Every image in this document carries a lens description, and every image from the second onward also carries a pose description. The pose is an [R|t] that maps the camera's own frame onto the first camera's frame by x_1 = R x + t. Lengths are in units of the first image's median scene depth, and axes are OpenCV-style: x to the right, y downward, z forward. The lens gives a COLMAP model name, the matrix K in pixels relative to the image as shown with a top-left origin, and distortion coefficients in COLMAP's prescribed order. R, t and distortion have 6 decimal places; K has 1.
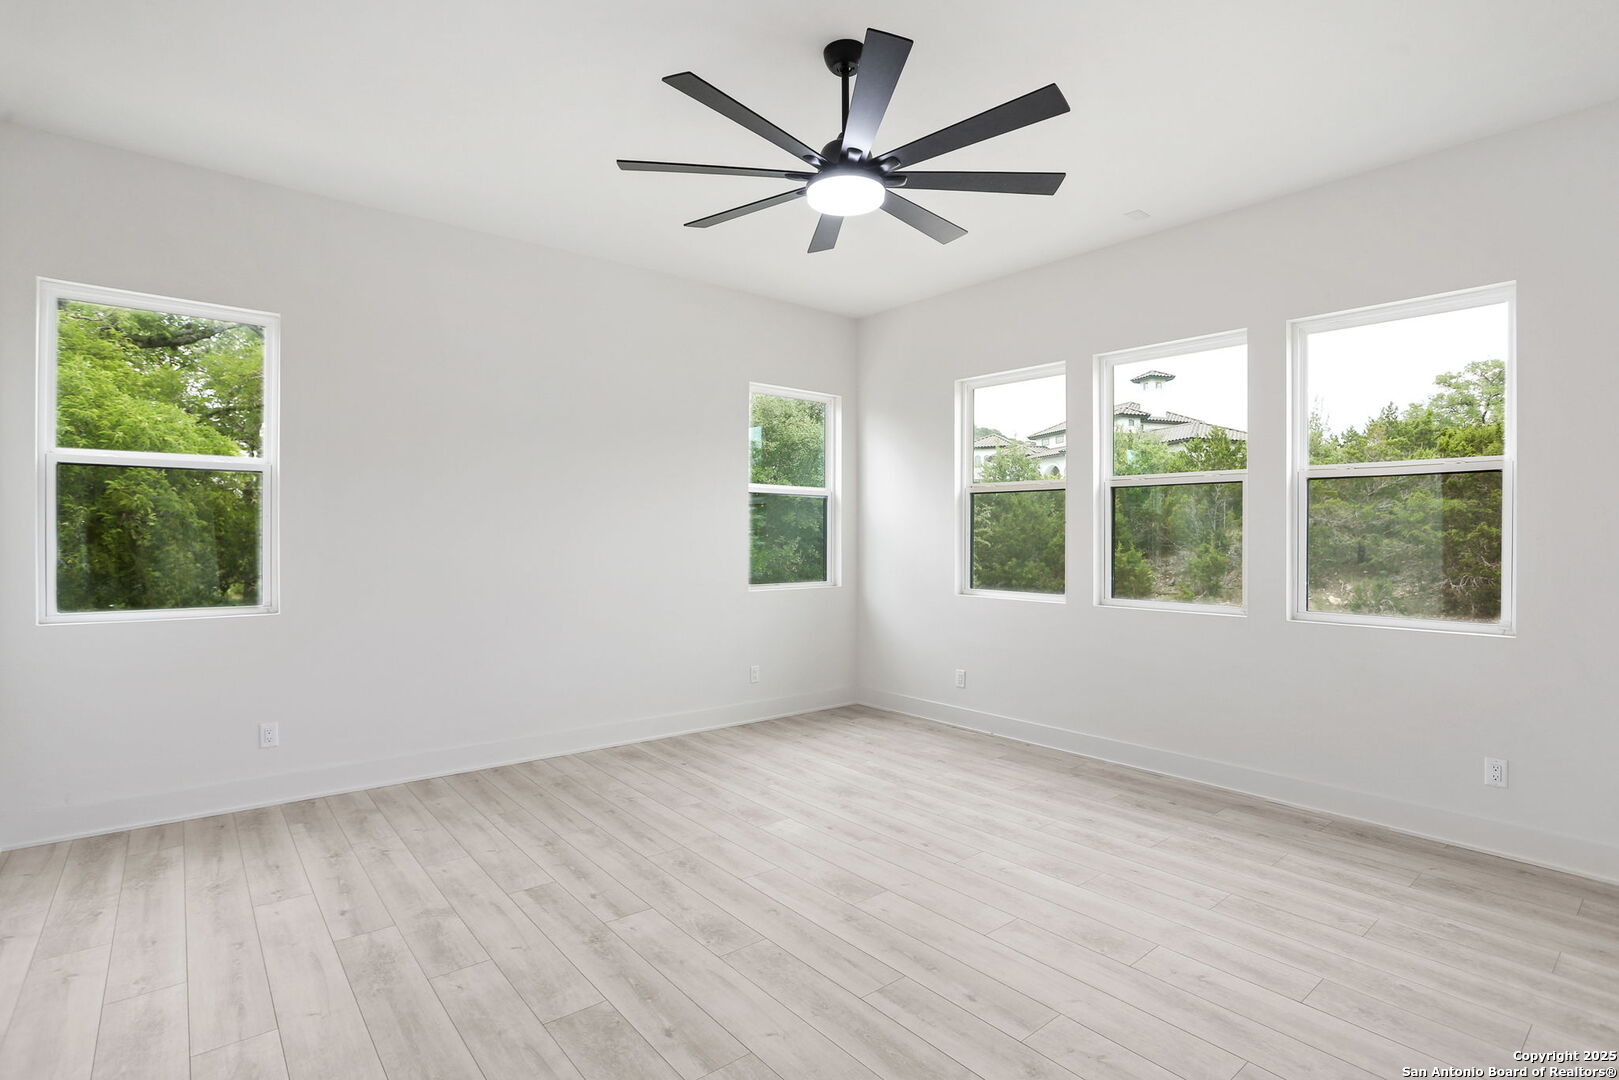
lens RADIAL K [[787.7, 0, 809.8], [0, 787.7, 520.2], [0, 0, 1]] dist [-0.000505, -0.000116]
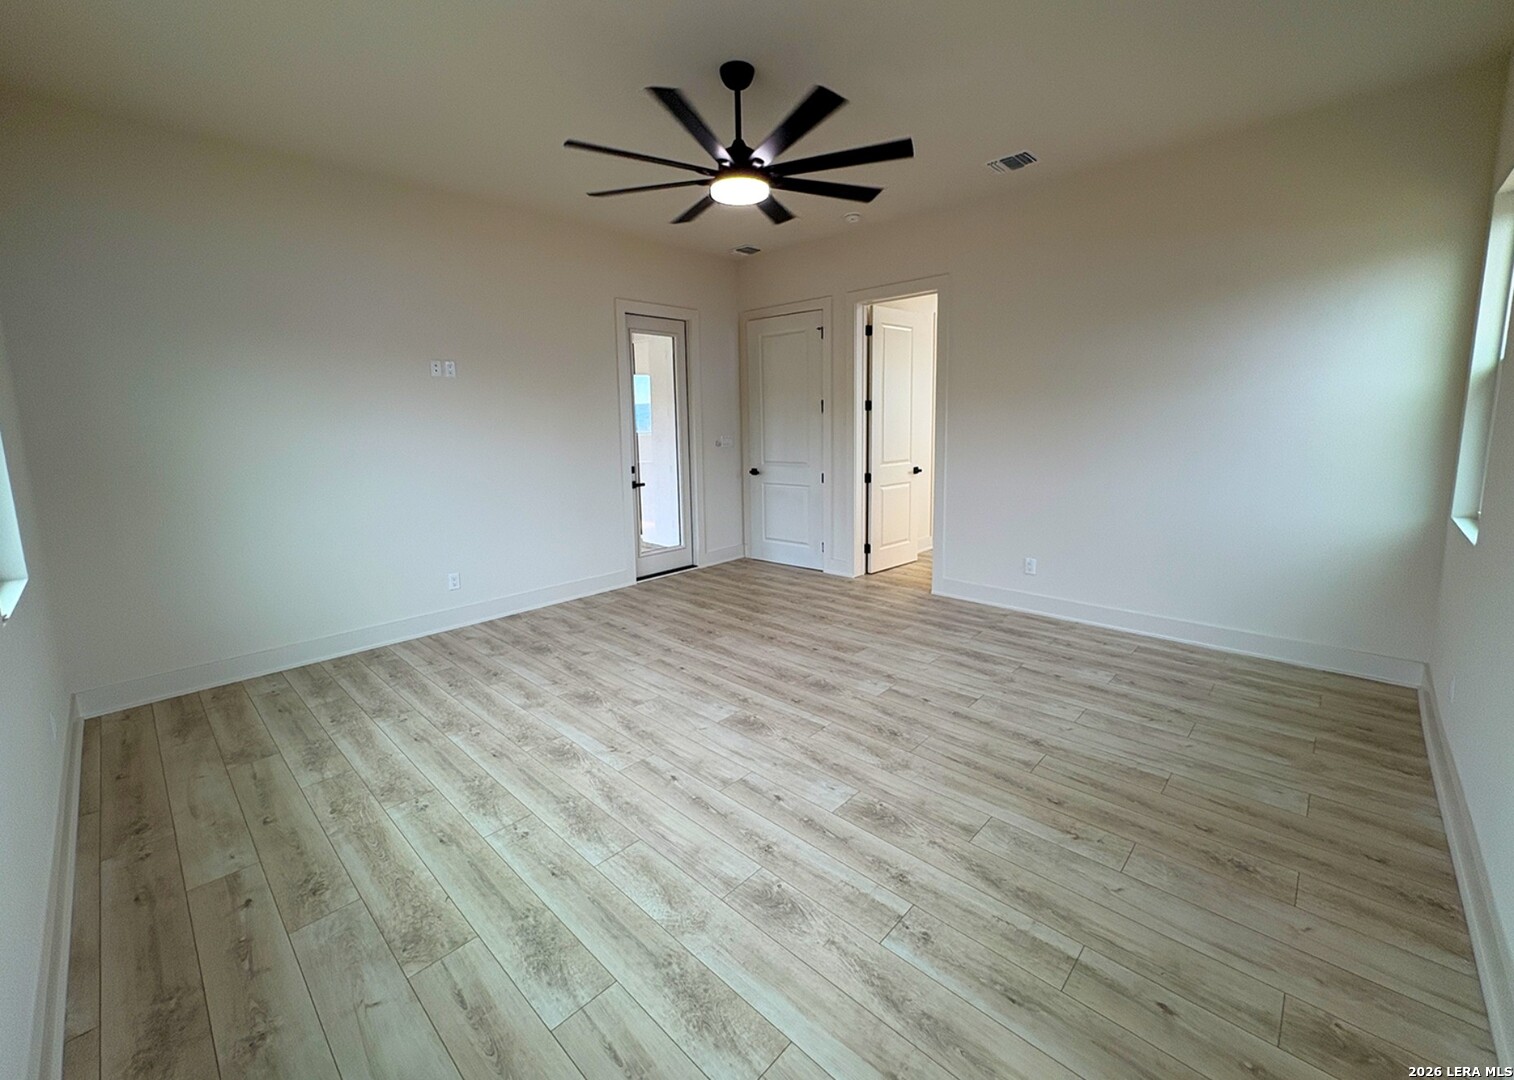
lens RADIAL K [[619.0, 0, 758.4], [0, 619.0, 528.9], [0, 0, 1]] dist [0.009018, 0.000028]
pose [[-0.992551, 0.034350, -0.116891, 0.125214], [0.015210, 0.986862, 0.160848, -0.009114], [0.120880, 0.157872, -0.980033, 1.746881]]
